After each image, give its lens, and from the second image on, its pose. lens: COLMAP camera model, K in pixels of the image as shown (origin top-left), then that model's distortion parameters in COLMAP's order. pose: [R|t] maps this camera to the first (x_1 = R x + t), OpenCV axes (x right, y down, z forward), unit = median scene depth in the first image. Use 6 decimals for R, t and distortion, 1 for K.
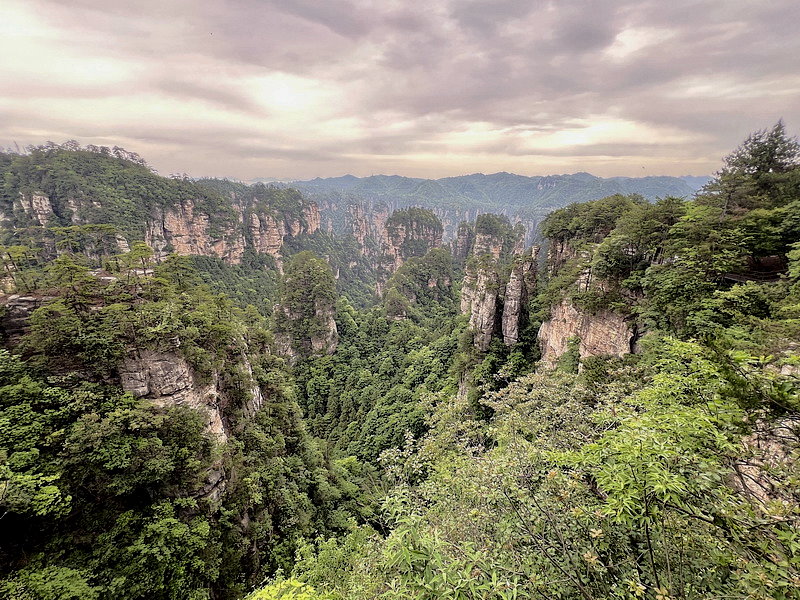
lens RADIAL K [[332.0, 0, 400.0], [0, 332.0, 300.0], [0, 0, 1]] dist [-0.001292, 0.000155]
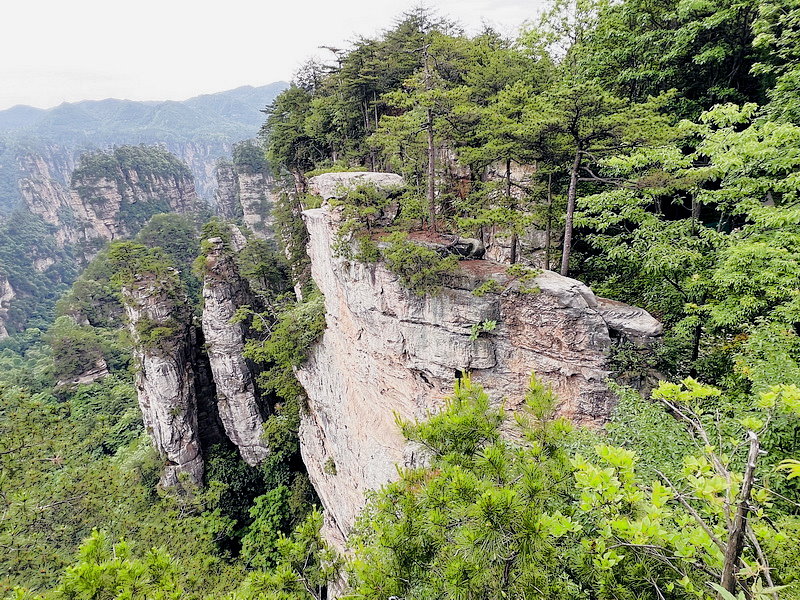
lens RADIAL K [[458.2, 0, 400.0], [0, 458.2, 300.0], [0, 0, 1]] dist [-0.006704, -0.000821]
pose [[0.868757, -0.265214, 0.418237, 0.142081], [0.232437, 0.964081, 0.128532, -0.035376], [-0.437303, -0.014449, 0.899198, 0.214454]]
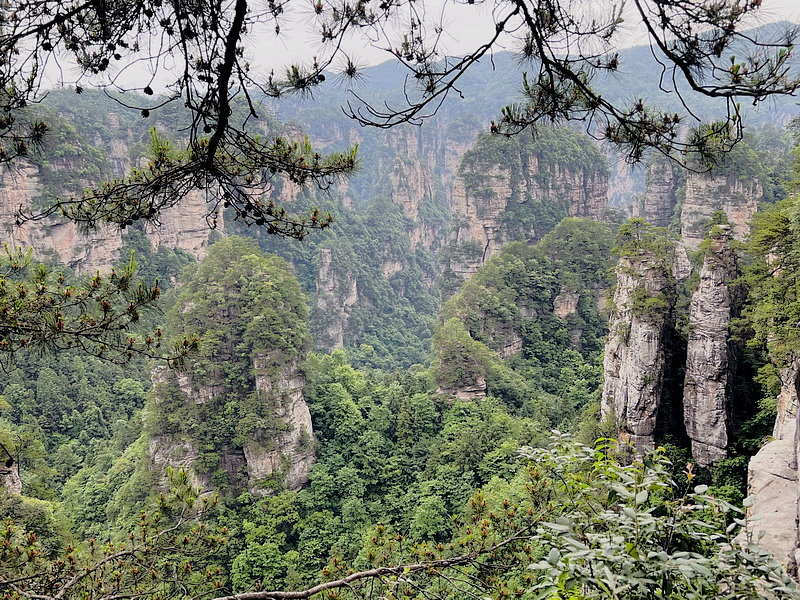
lens RADIAL K [[800.9, 0, 404.9], [0, 800.9, 313.3], [0, 0, 1]] dist [0.134747, -0.293677]
pose [[0.989150, -0.029840, -0.143849, 0.064293], [0.022545, 0.998388, -0.052080, 0.004821], [0.145172, 0.048271, 0.988228, 0.034841]]
